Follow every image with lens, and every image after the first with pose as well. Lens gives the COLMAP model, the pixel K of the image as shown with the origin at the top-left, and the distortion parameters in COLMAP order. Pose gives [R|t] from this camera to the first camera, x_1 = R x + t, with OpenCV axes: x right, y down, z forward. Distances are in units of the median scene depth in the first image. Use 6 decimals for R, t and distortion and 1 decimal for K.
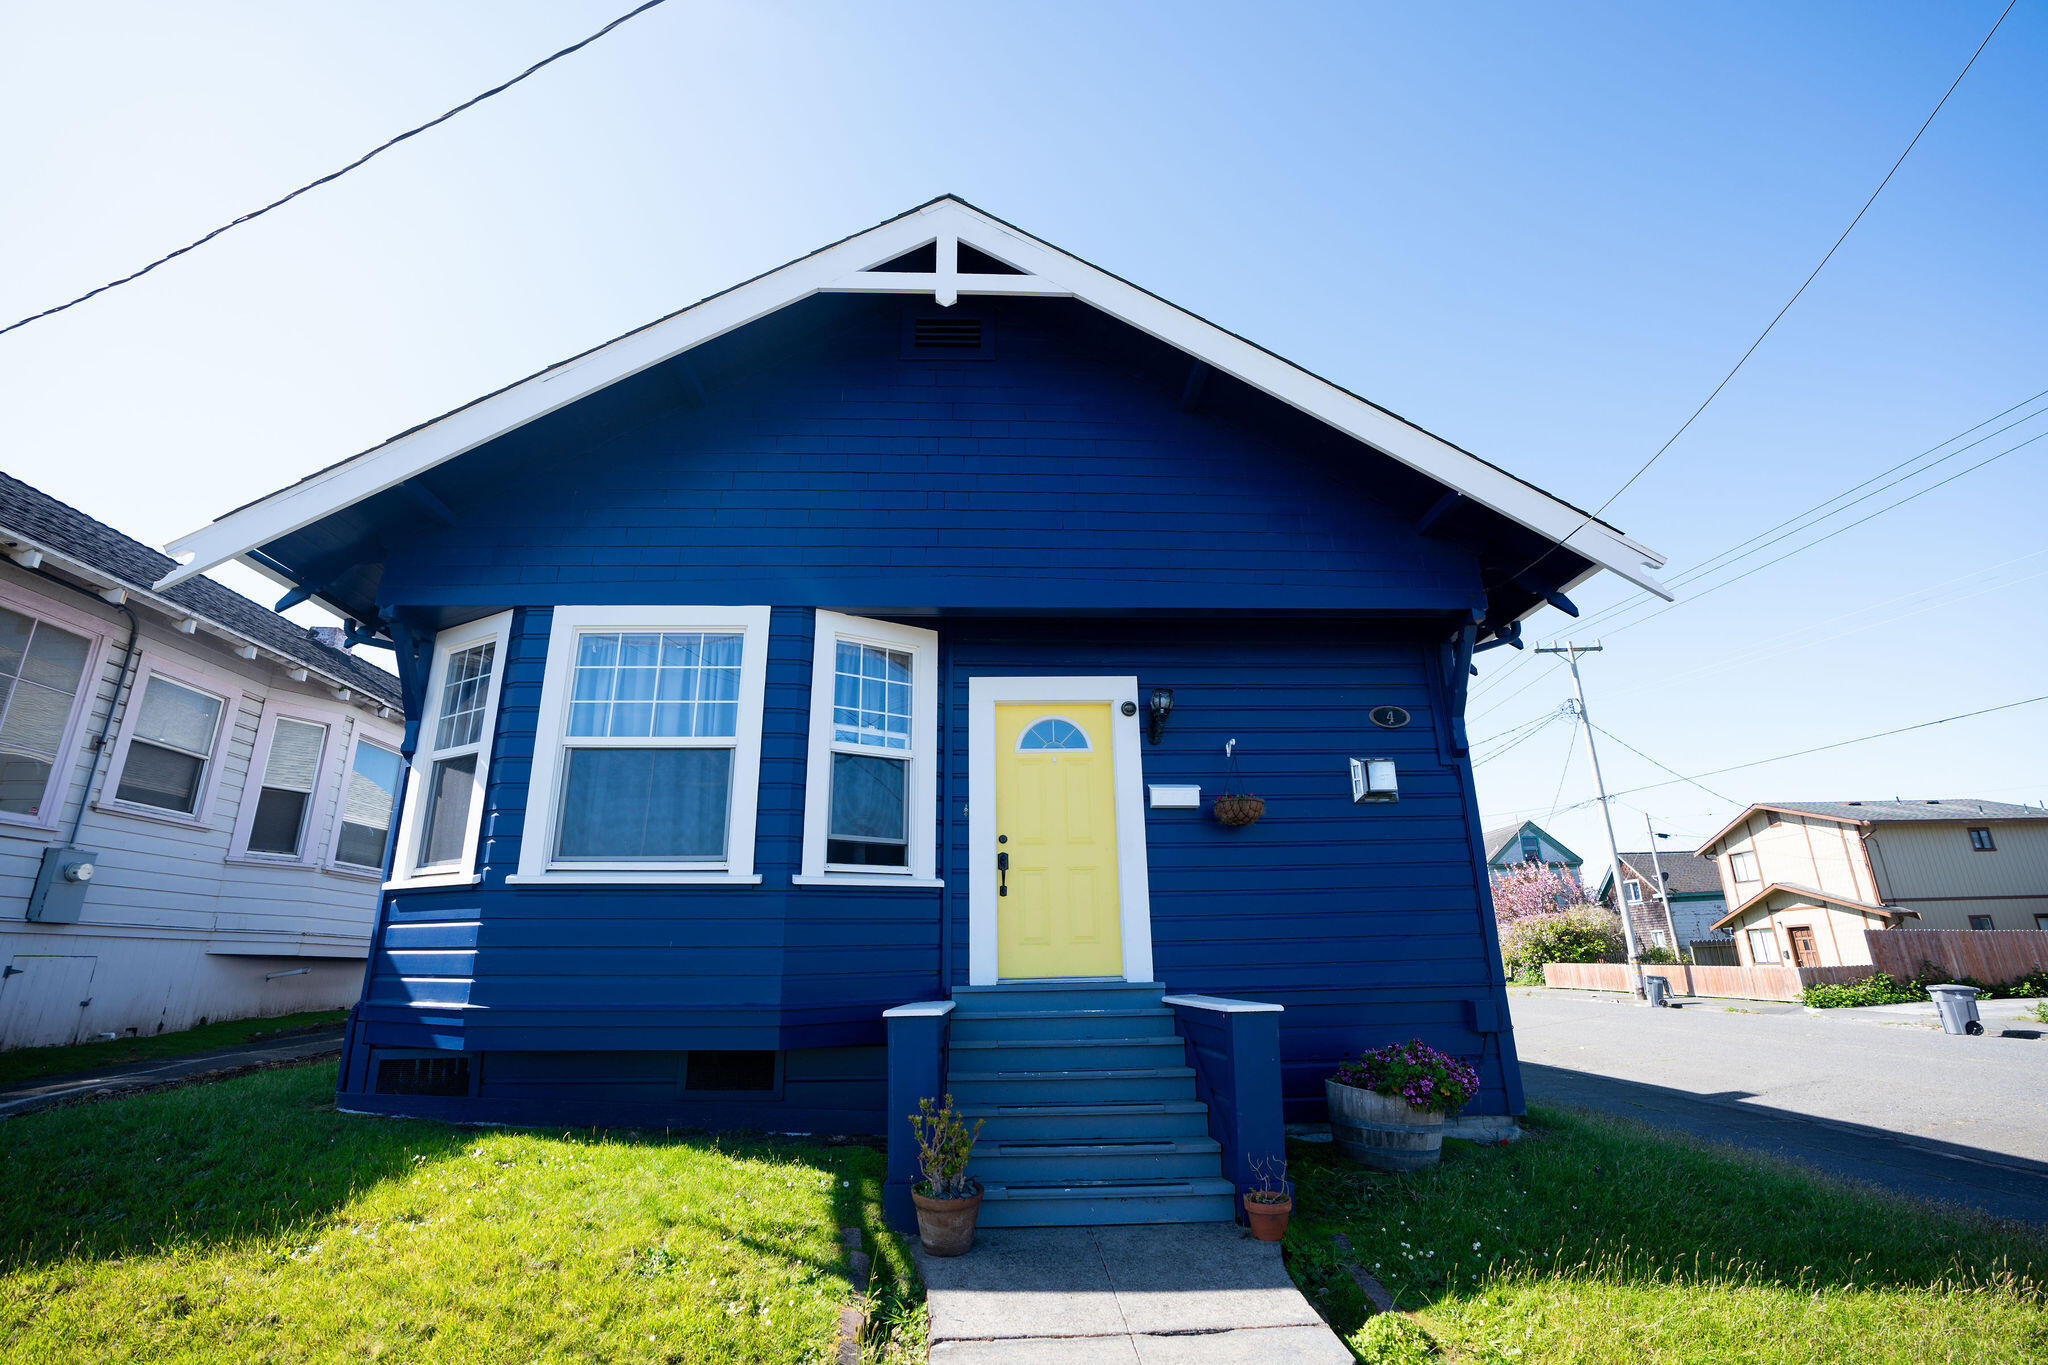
lens RADIAL K [[932.6, 0, 1027.4], [0, 932.6, 675.6], [0, 0, 1]] dist [-0.080818, 0.035520]
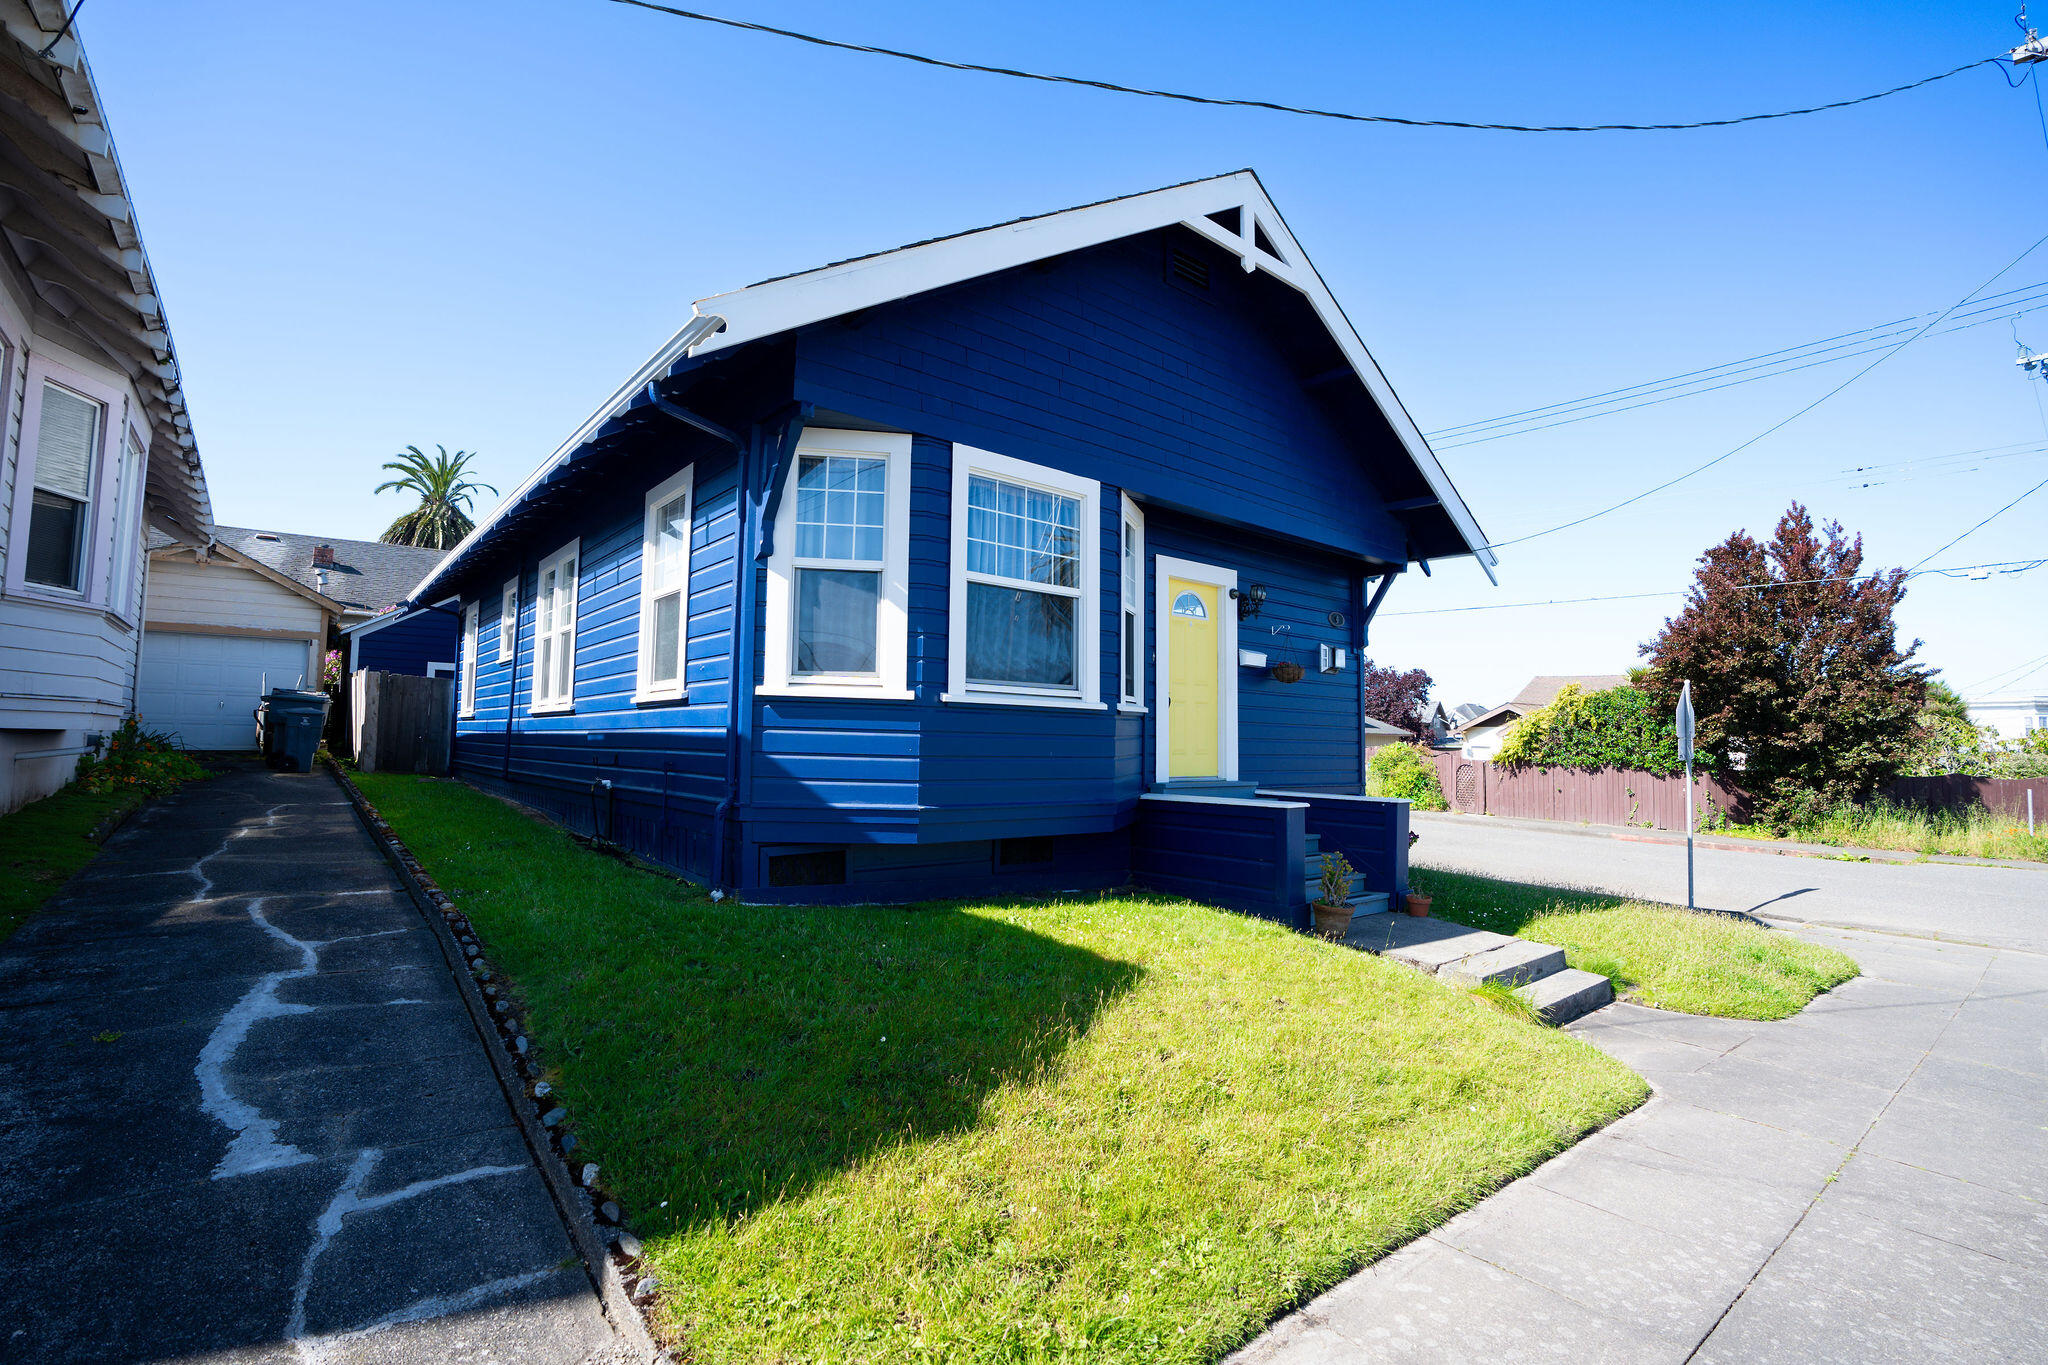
lens RADIAL K [[932.6, 0, 1027.4], [0, 932.6, 675.6], [0, 0, 1]] dist [-0.080818, 0.035520]
pose [[0.795608, 0.072717, 0.601432, -1.033998], [-0.213603, 0.962684, 0.166171, -0.012824], [-0.566905, -0.260675, 0.781452, 0.045729]]
